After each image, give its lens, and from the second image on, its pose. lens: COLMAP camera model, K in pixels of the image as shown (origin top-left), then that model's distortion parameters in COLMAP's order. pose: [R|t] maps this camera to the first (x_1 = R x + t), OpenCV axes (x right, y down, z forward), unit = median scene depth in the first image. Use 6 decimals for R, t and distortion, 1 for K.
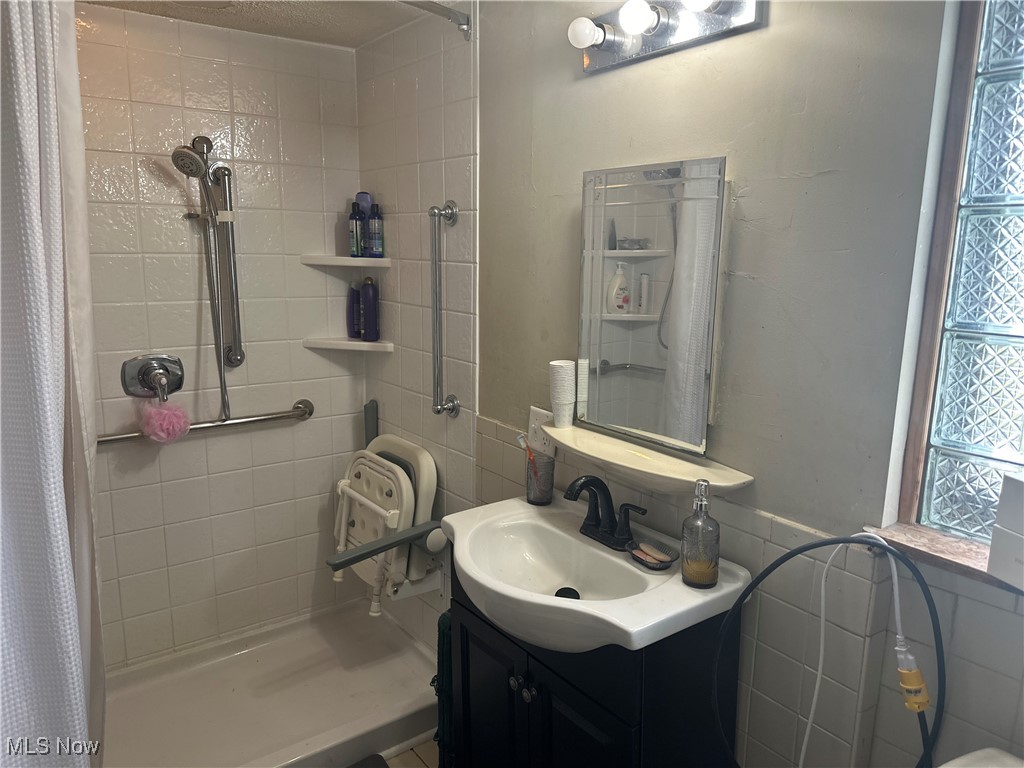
lens RADIAL K [[704.4, 0, 512.0], [0, 704.4, 384.0], [0, 0, 1]] dist [0.024126, -0.000640]
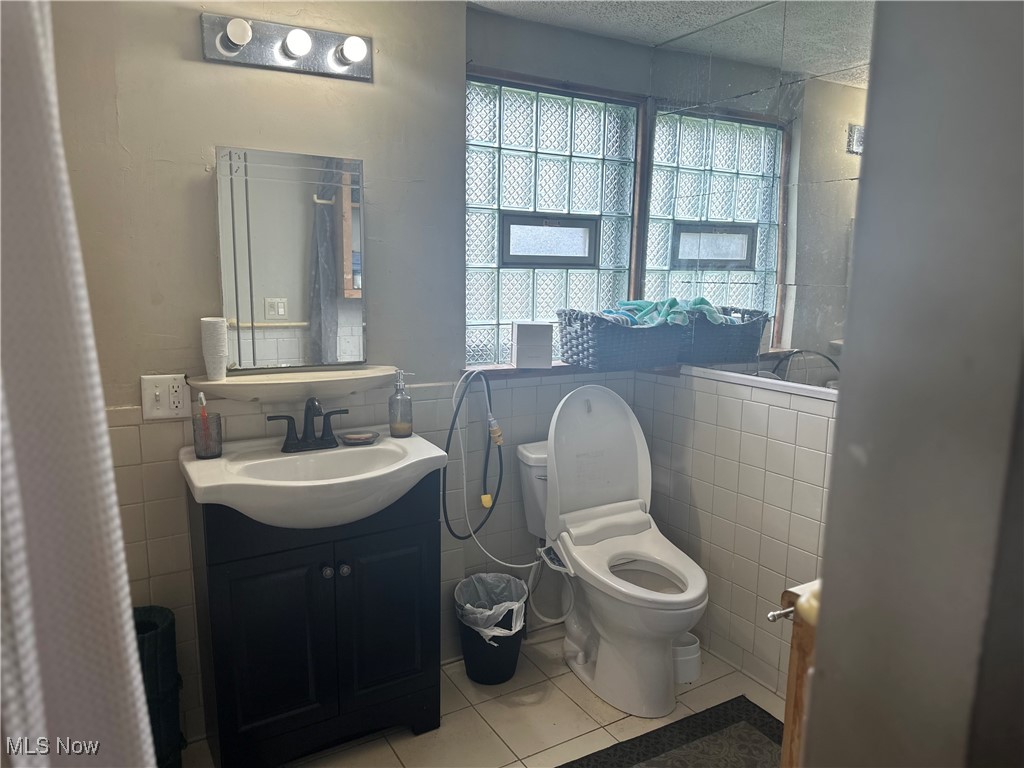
lens RADIAL K [[704.4, 0, 512.0], [0, 704.4, 384.0], [0, 0, 1]] dist [0.024126, -0.000640]
pose [[0.093393, -0.166524, 0.981604, -1.057751], [0.169899, 0.974118, 0.149089, -0.018632], [-0.981026, 0.152850, 0.119268, 0.481832]]
